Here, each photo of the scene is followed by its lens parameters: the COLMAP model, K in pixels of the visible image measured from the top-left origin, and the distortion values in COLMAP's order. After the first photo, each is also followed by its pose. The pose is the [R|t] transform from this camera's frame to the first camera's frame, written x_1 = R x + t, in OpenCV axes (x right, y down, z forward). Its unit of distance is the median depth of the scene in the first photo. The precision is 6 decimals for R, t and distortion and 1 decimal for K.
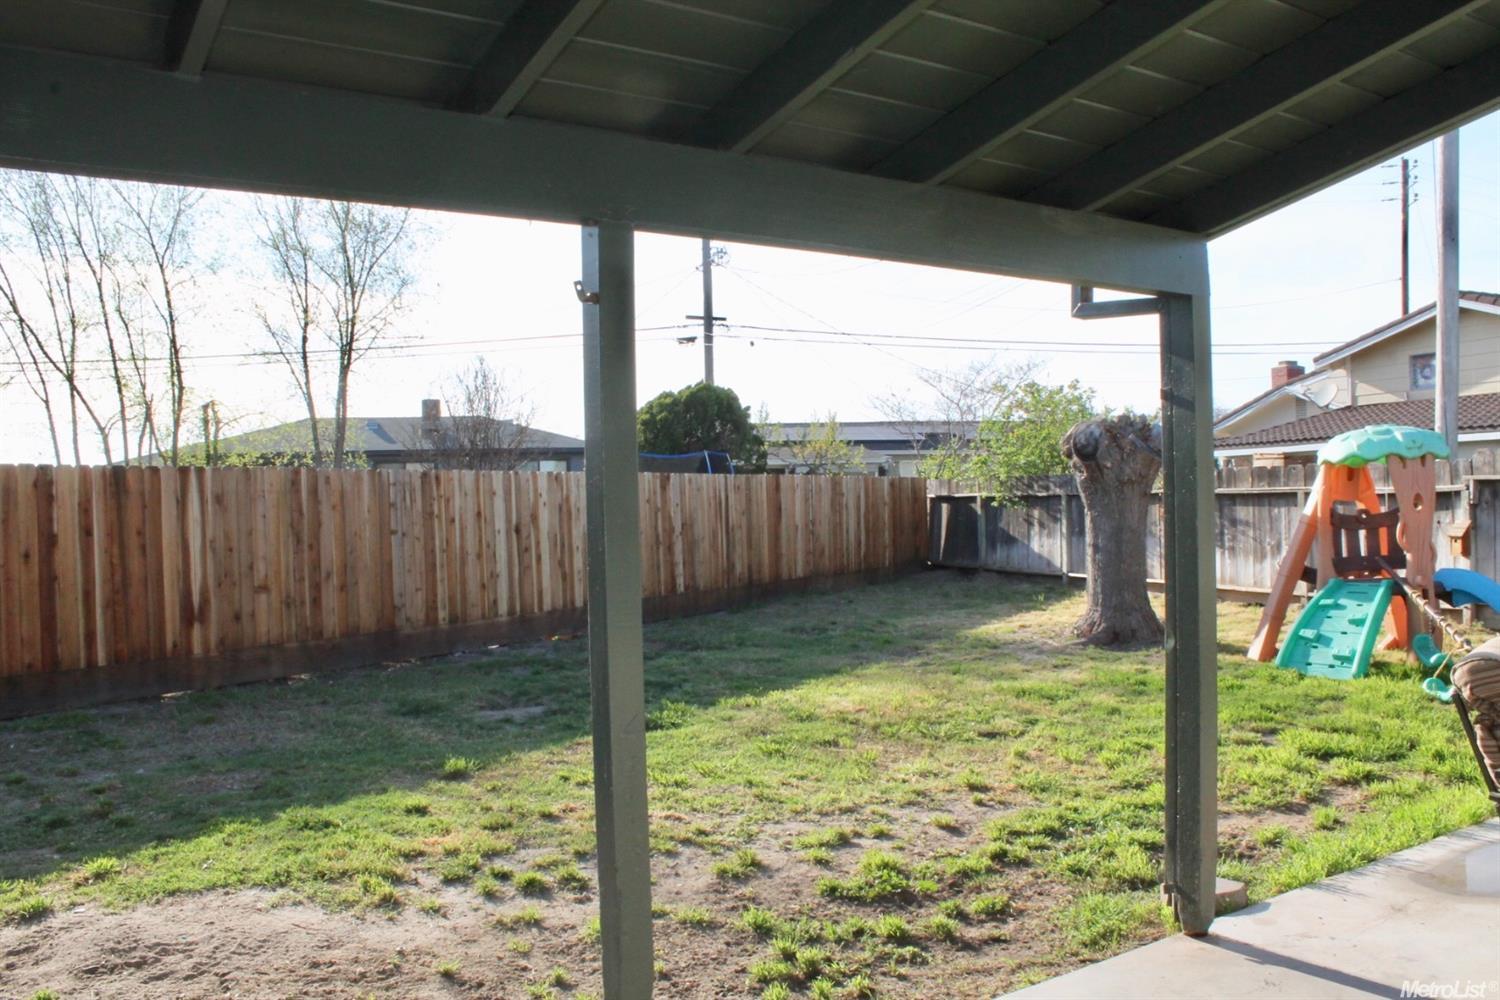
lens RADIAL K [[1275.4, 0, 749.9], [0, 1275.4, 499.5], [0, 0, 1]] dist [-0.150202, 0.128793]
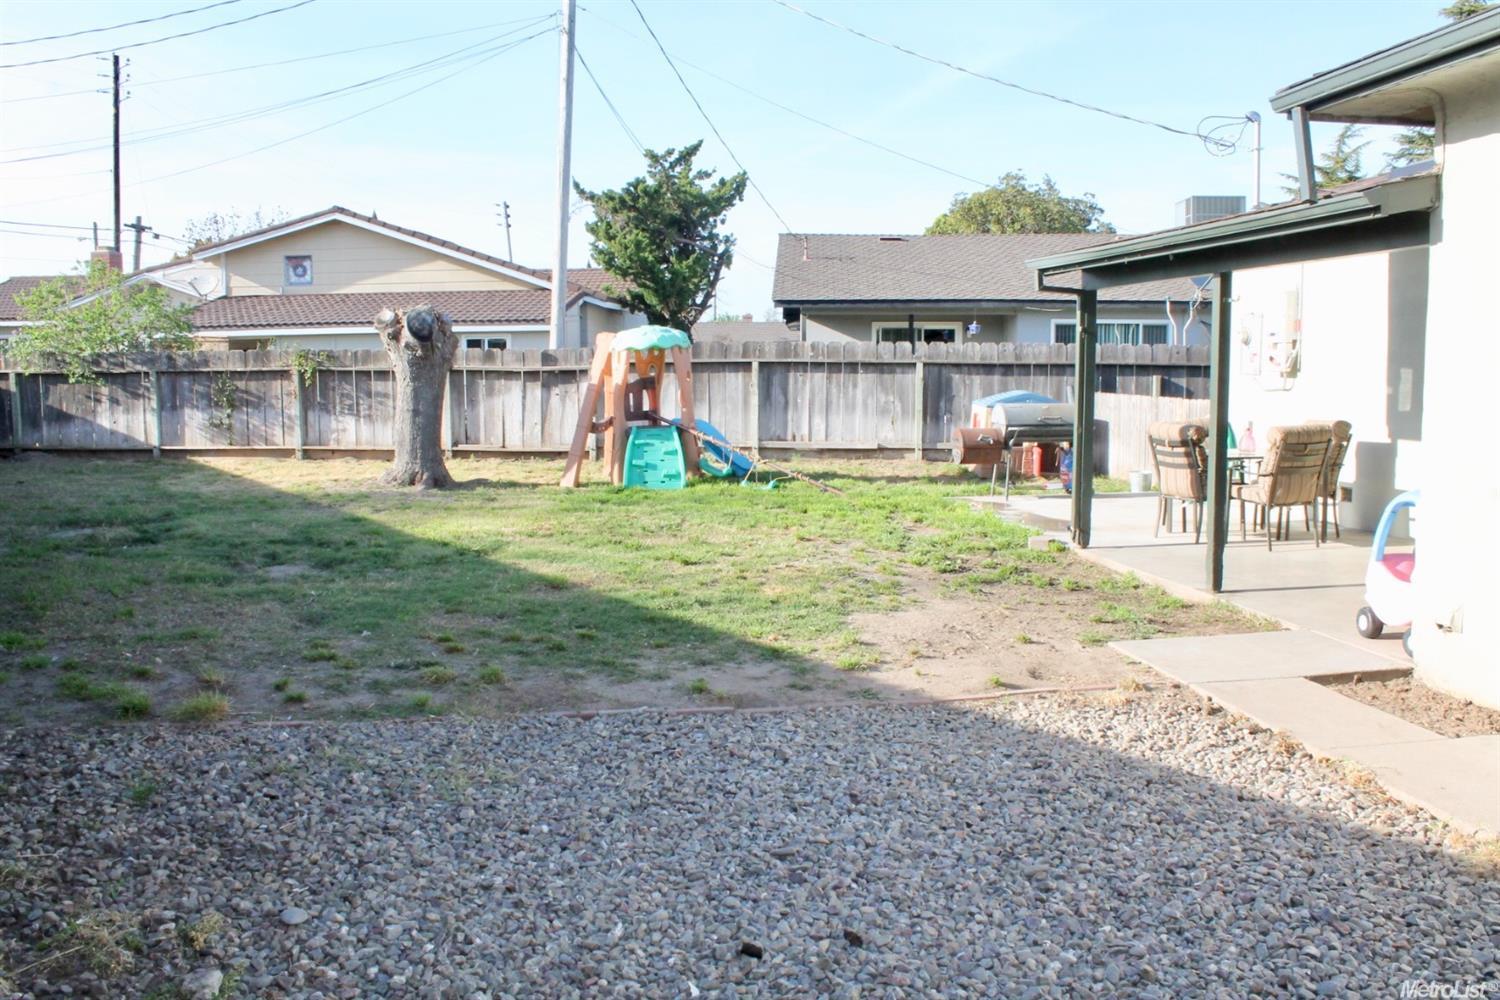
lens RADIAL K [[1275.4, 0, 750.5], [0, 1275.4, 497.4], [0, 0, 1]] dist [-0.150202, 0.128793]
pose [[0.419882, -0.077229, 0.904287, -0.462631], [-0.006135, 0.996109, 0.087919, 0.006754], [-0.907558, -0.042463, 0.417775, 0.118468]]
